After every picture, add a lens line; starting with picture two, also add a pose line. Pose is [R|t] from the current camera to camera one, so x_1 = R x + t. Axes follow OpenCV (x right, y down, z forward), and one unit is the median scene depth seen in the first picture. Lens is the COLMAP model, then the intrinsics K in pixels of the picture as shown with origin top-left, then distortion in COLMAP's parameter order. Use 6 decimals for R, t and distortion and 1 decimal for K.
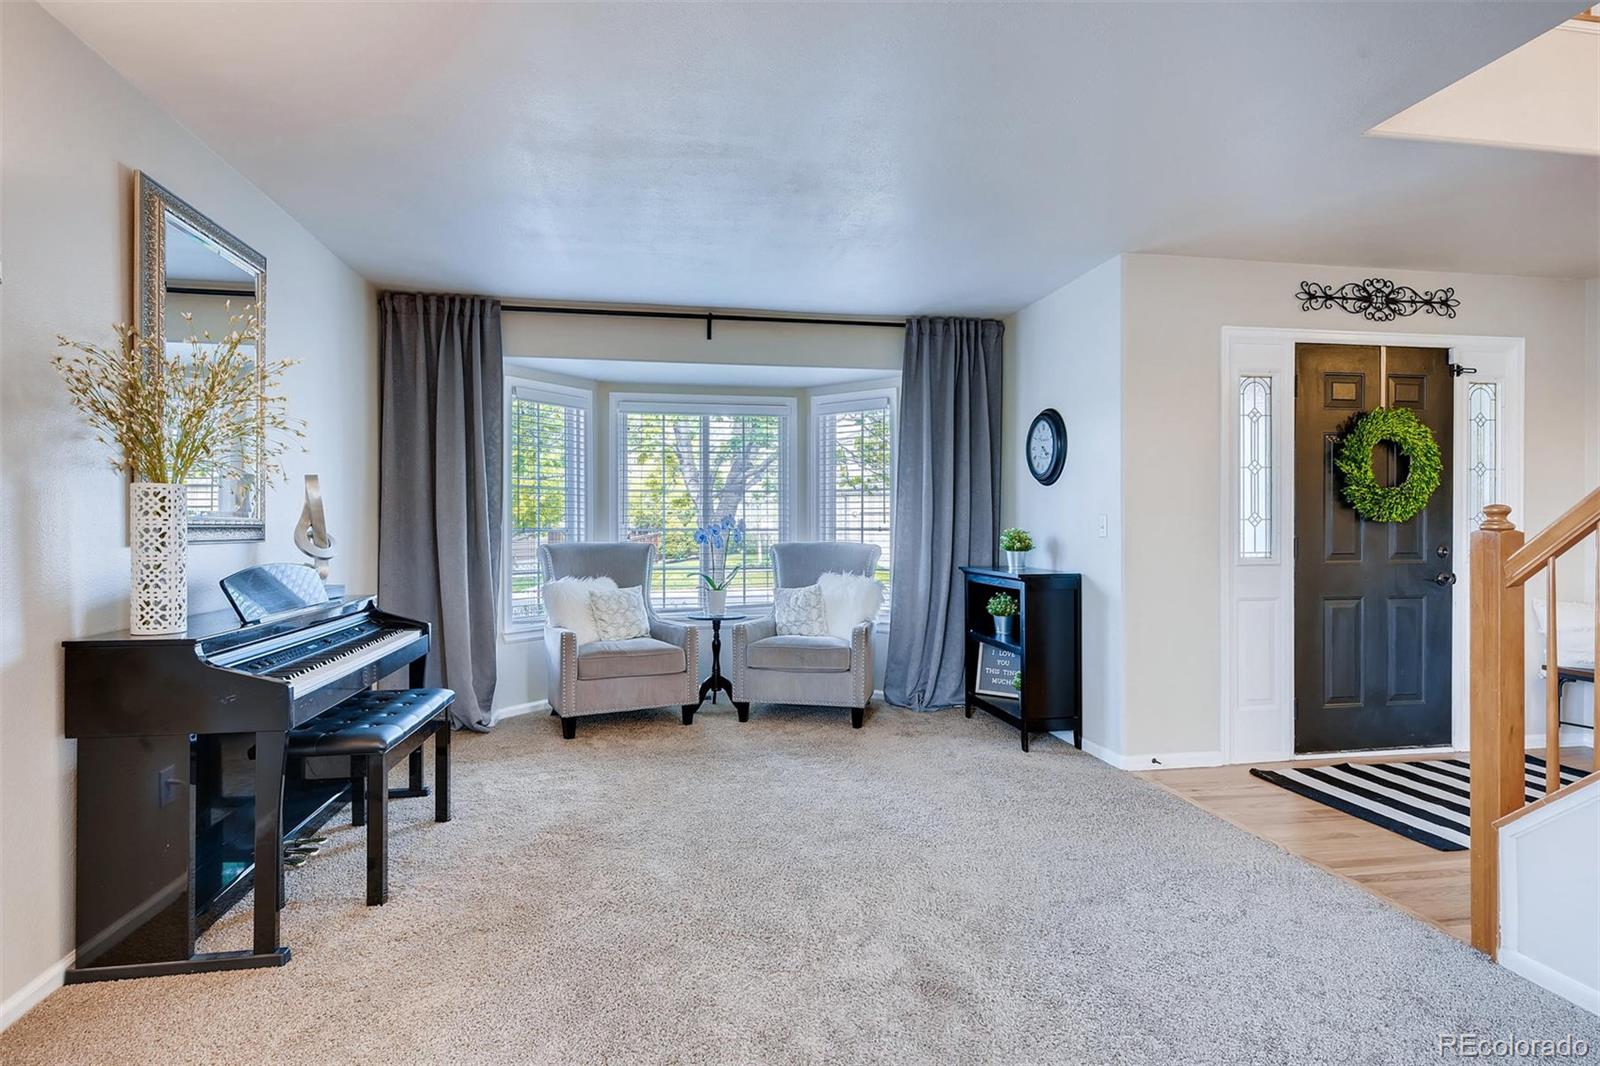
lens RADIAL K [[853.6, 0, 800.2], [0, 853.6, 532.4], [0, 0, 1]] dist [0.013874, -0.001416]
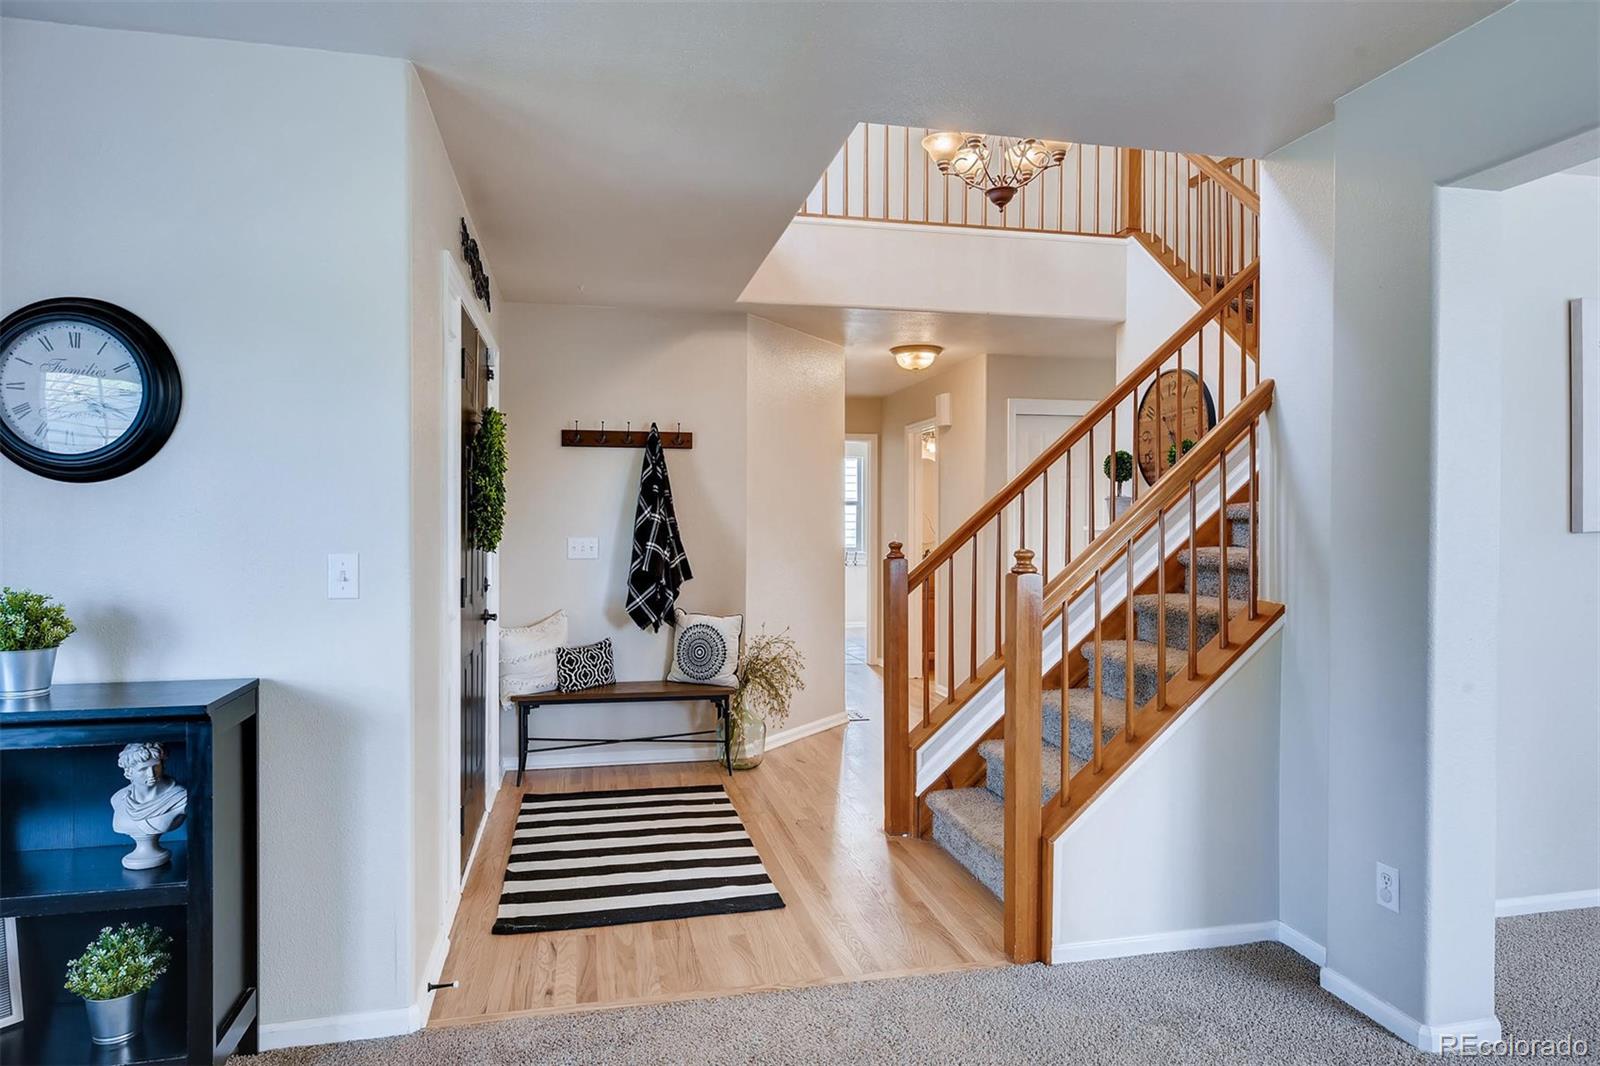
lens RADIAL K [[954.4, 0, 801.0], [0, 954.4, 536.9], [0, 0, 1]] dist [0.006590, 0.000059]
pose [[-0.062205, -0.012566, 0.997984, -0.258944], [-0.003703, 0.999917, 0.012359, -0.045694], [-0.998057, -0.002927, -0.062247, 0.888605]]
